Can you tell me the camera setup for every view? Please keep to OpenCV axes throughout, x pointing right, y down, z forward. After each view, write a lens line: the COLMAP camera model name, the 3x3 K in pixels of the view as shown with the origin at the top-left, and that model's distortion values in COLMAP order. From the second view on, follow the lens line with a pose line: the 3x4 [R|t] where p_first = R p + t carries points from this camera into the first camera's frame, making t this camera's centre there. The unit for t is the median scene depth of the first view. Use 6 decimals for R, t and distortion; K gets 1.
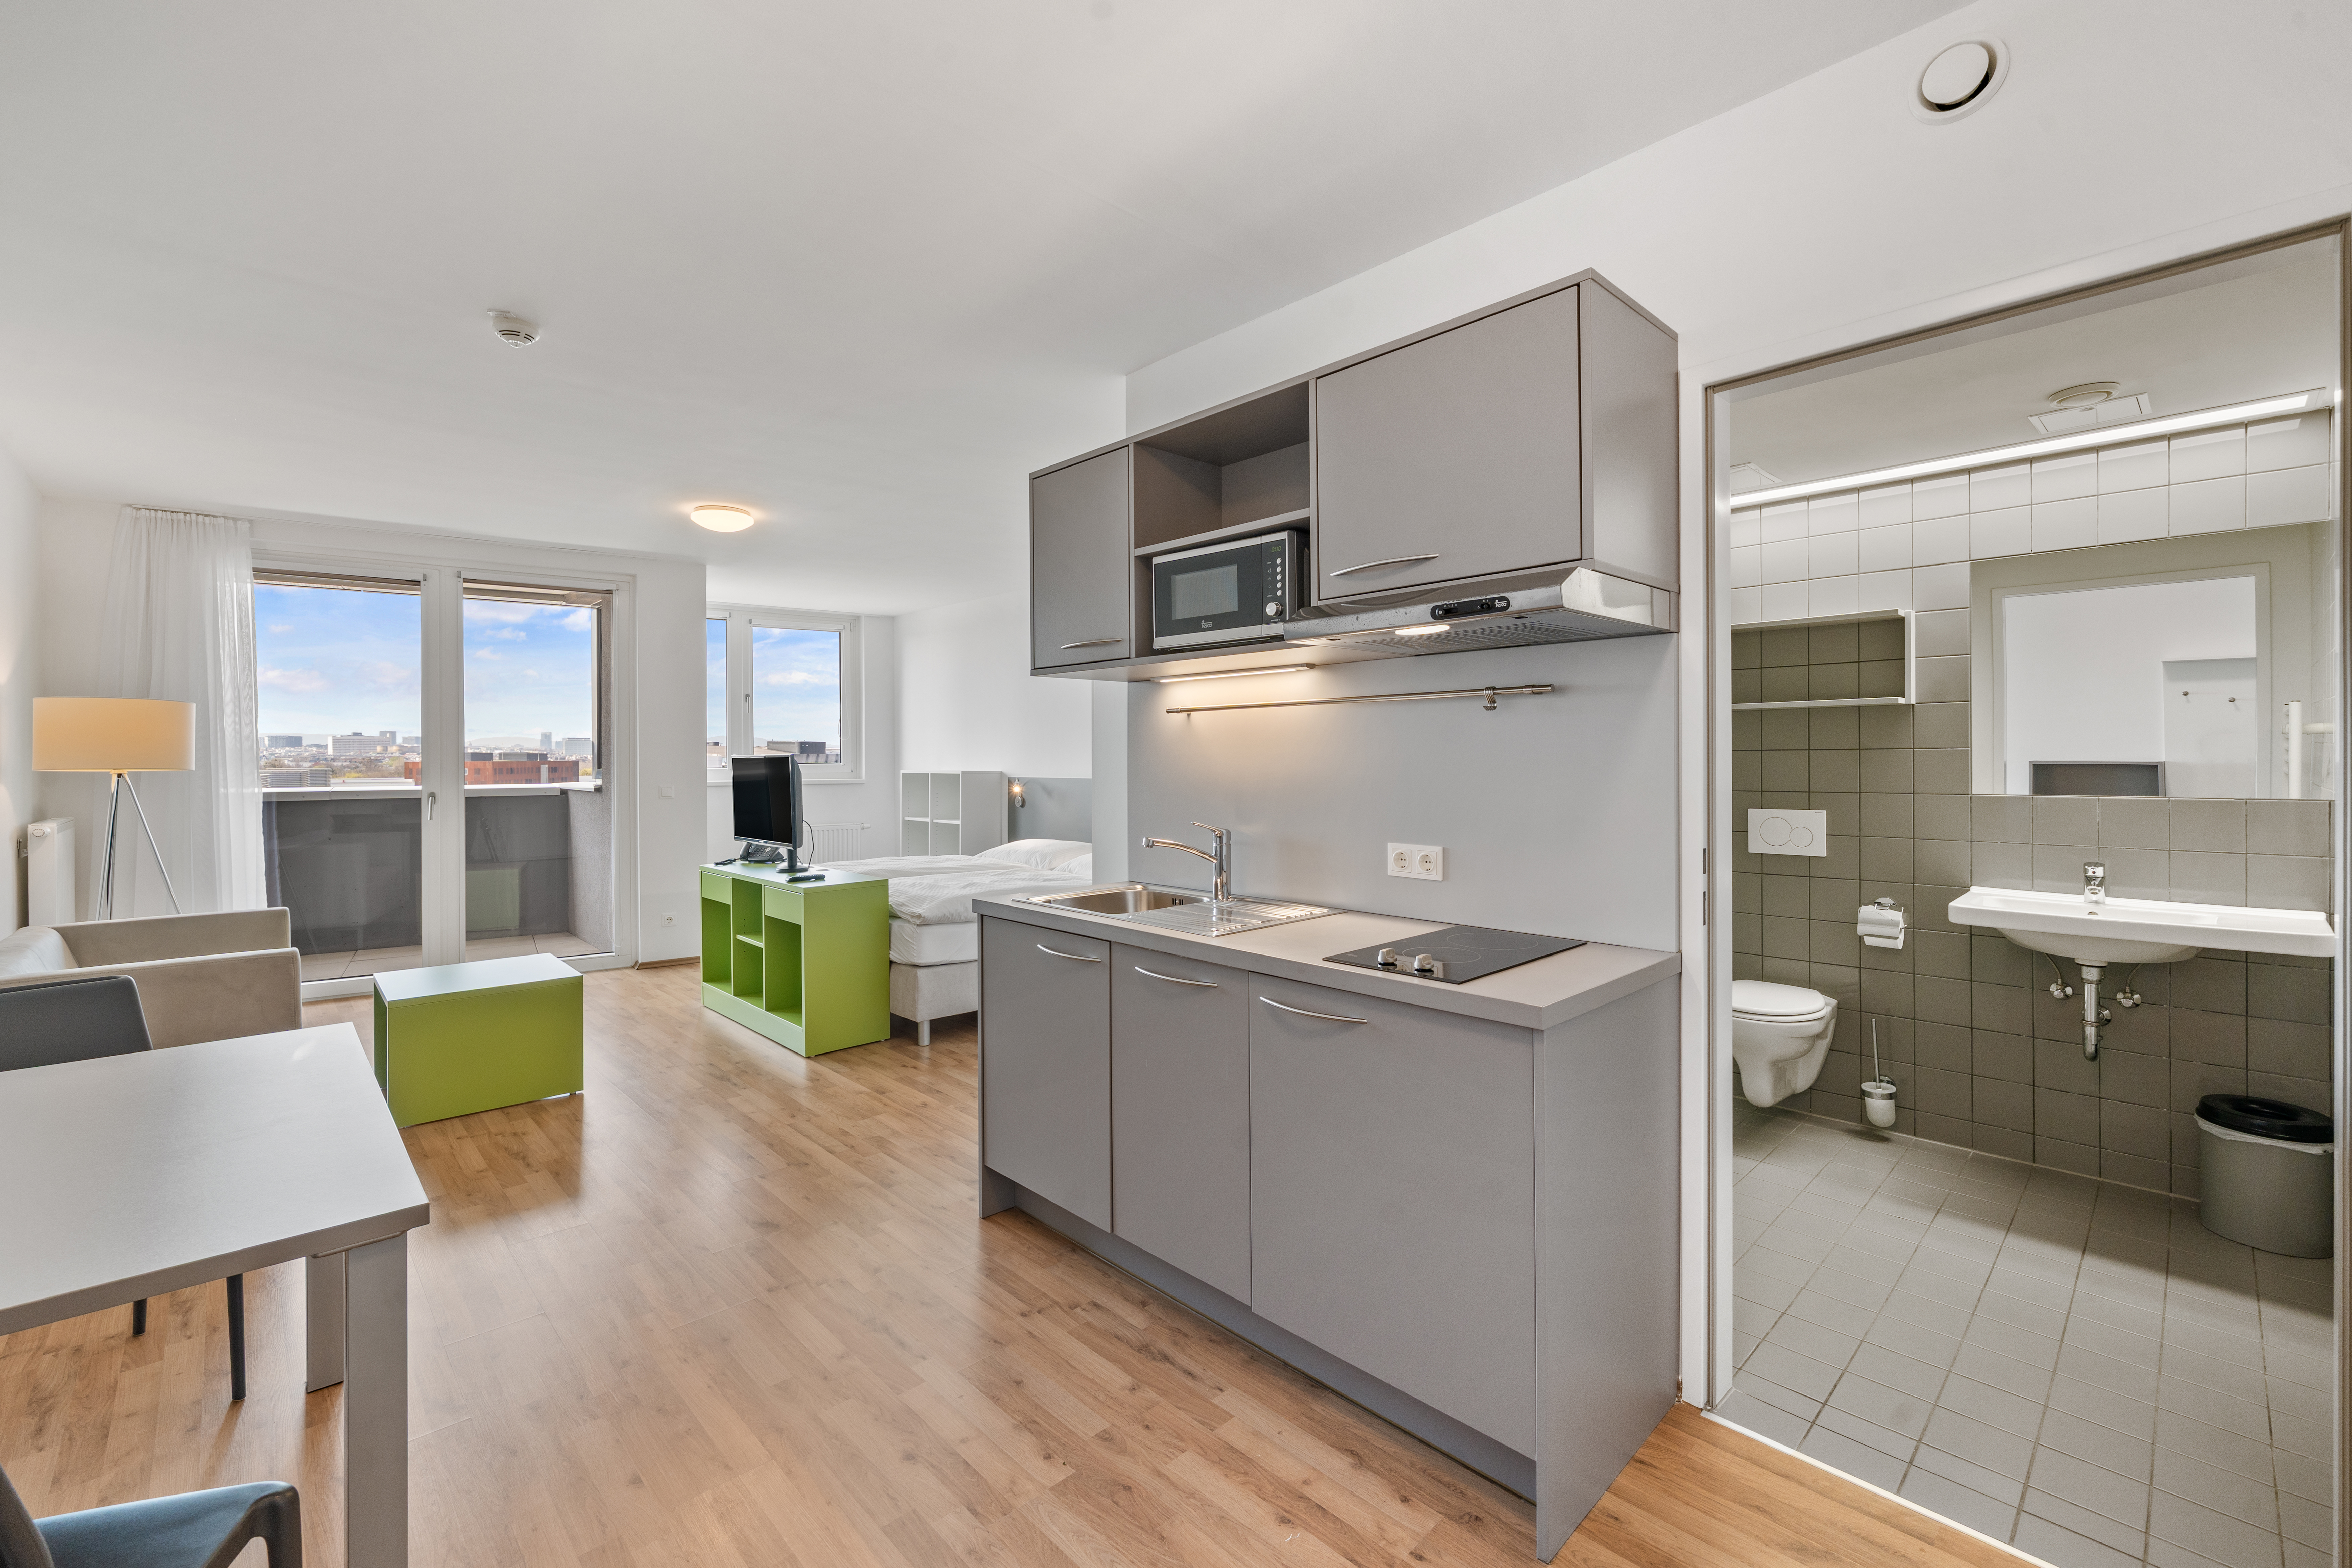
lens RADIAL K [[984.6, 0, 1183.1], [0, 984.6, 769.3], [0, 0, 1]] dist [-0.001601, 0.000210]
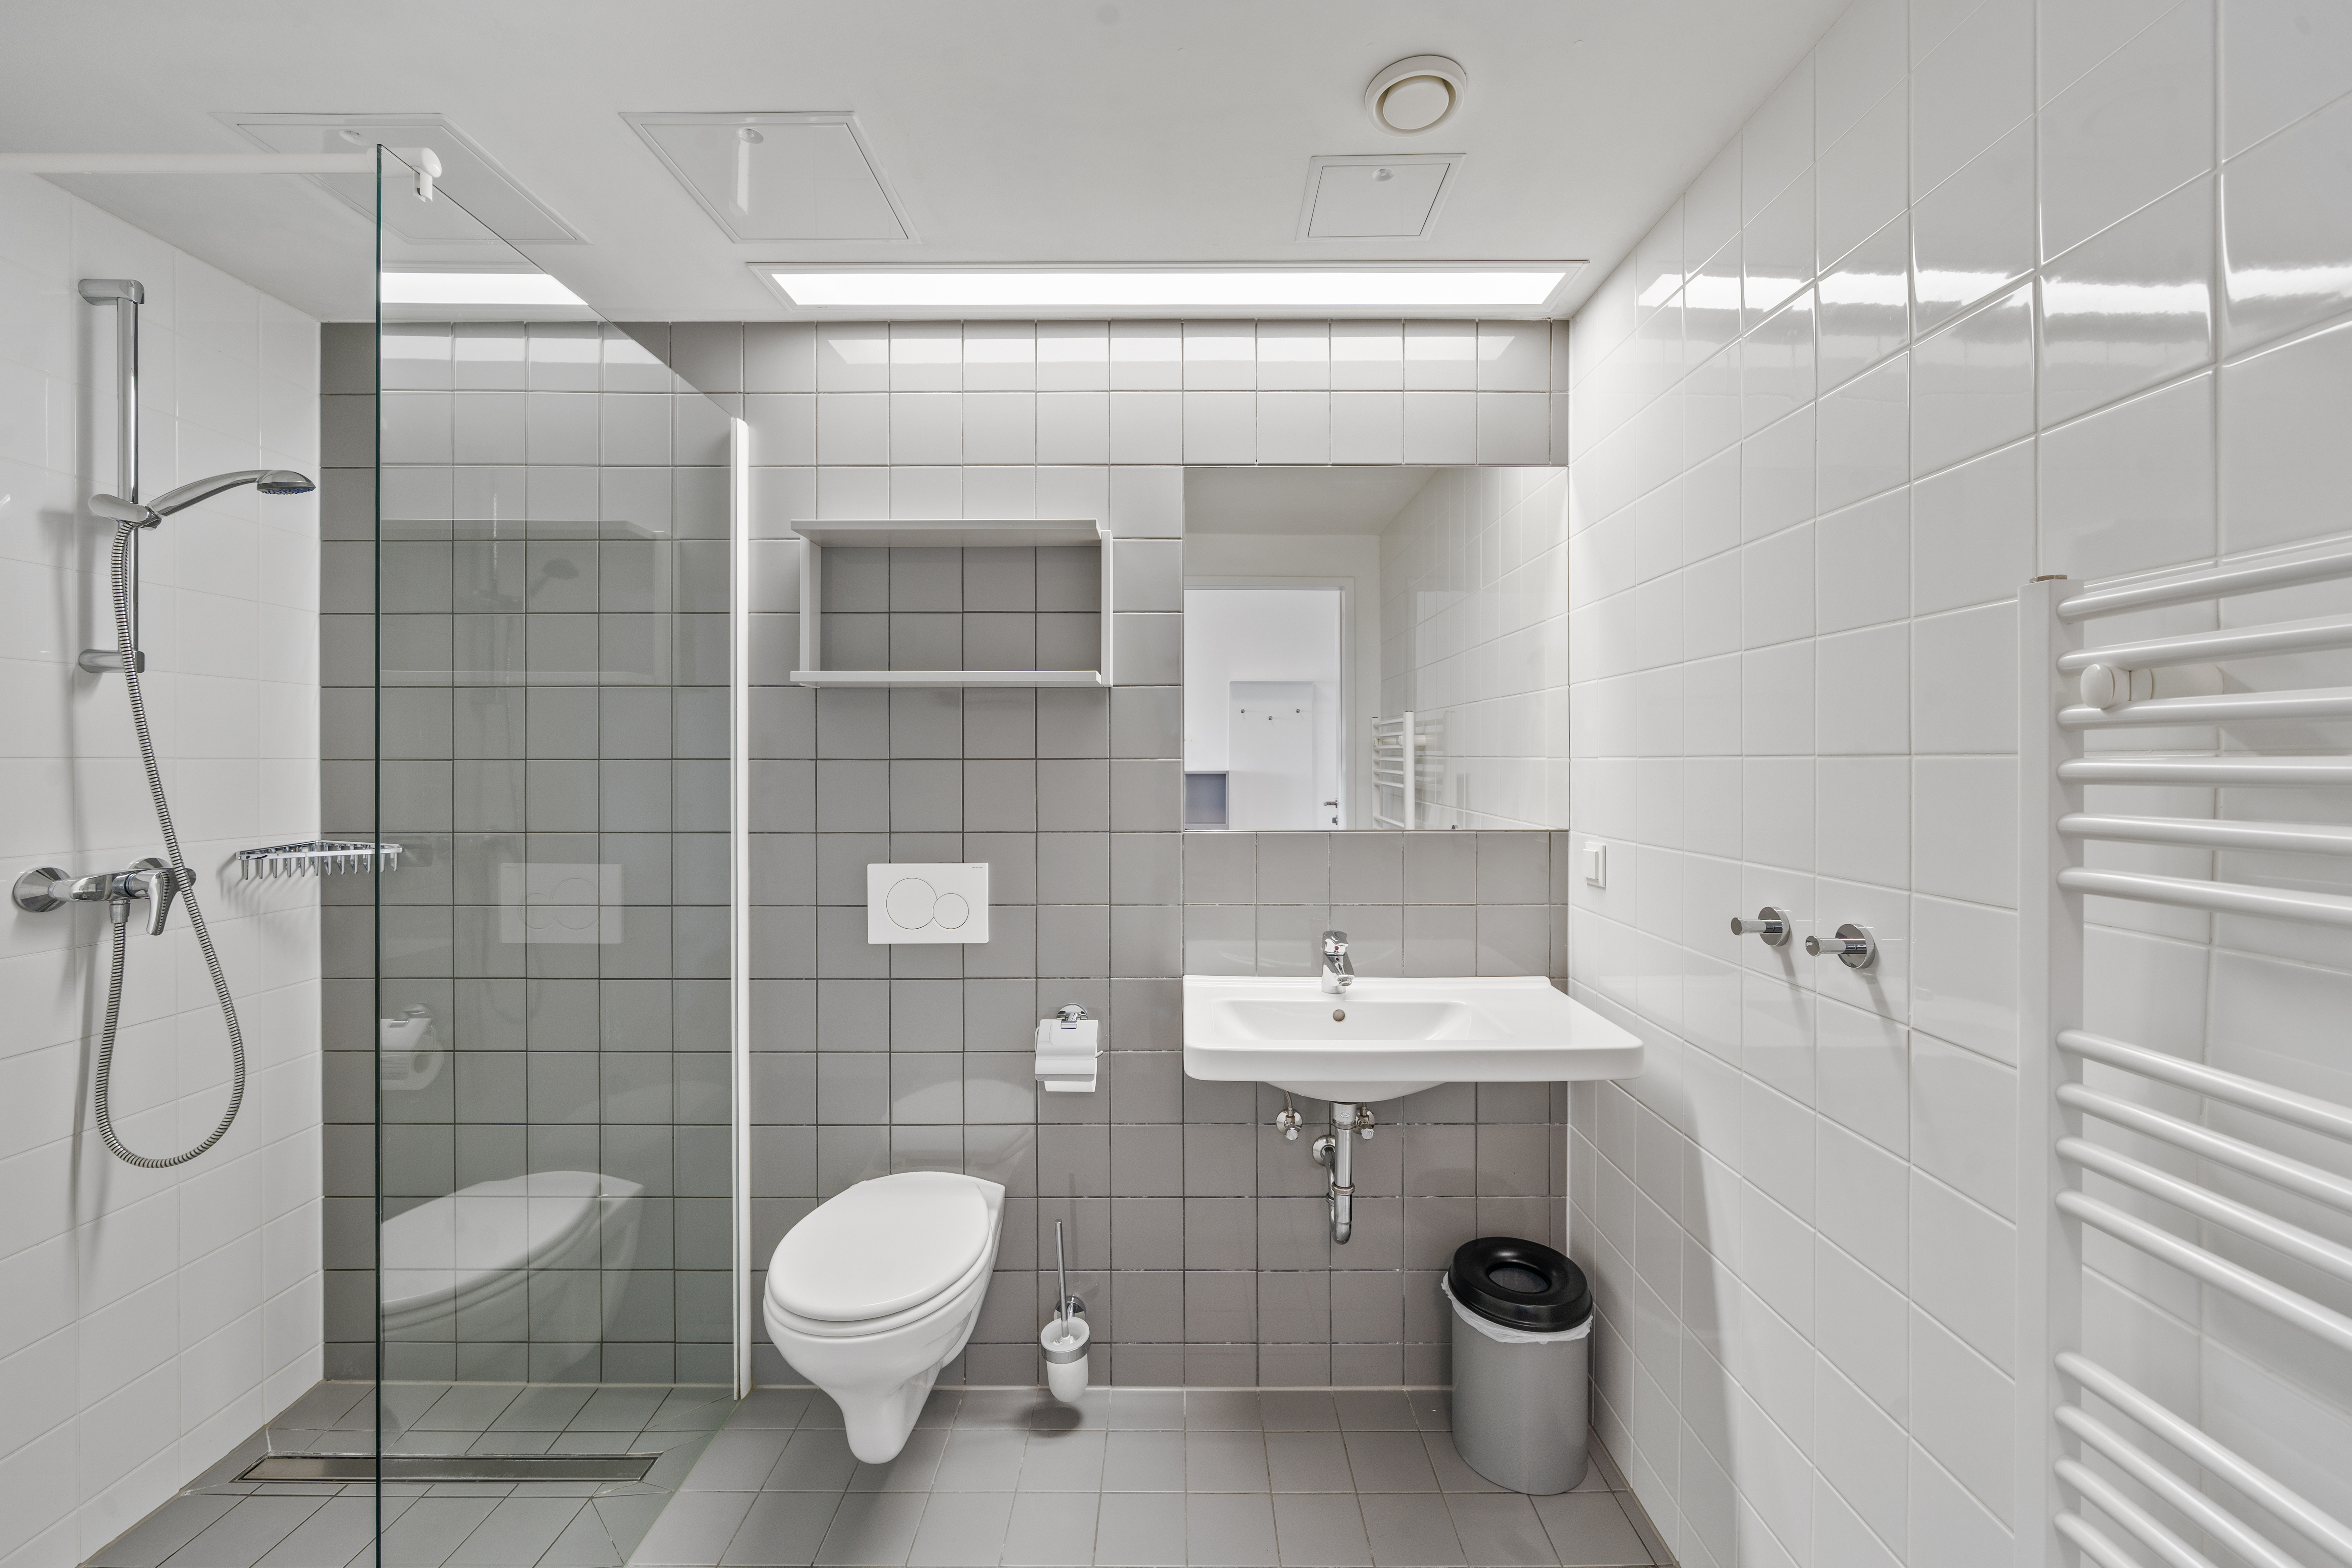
lens RADIAL K [[984.6, 0, 1193.6], [0, 984.6, 770.0], [0, 0, 1]] dist [-0.001601, 0.000210]
pose [[0.698049, 0.001736, 0.716048, 0.341130], [-0.001910, 0.999998, -0.000563, -0.013685], [-0.716048, -0.000974, 0.698051, 0.538253]]
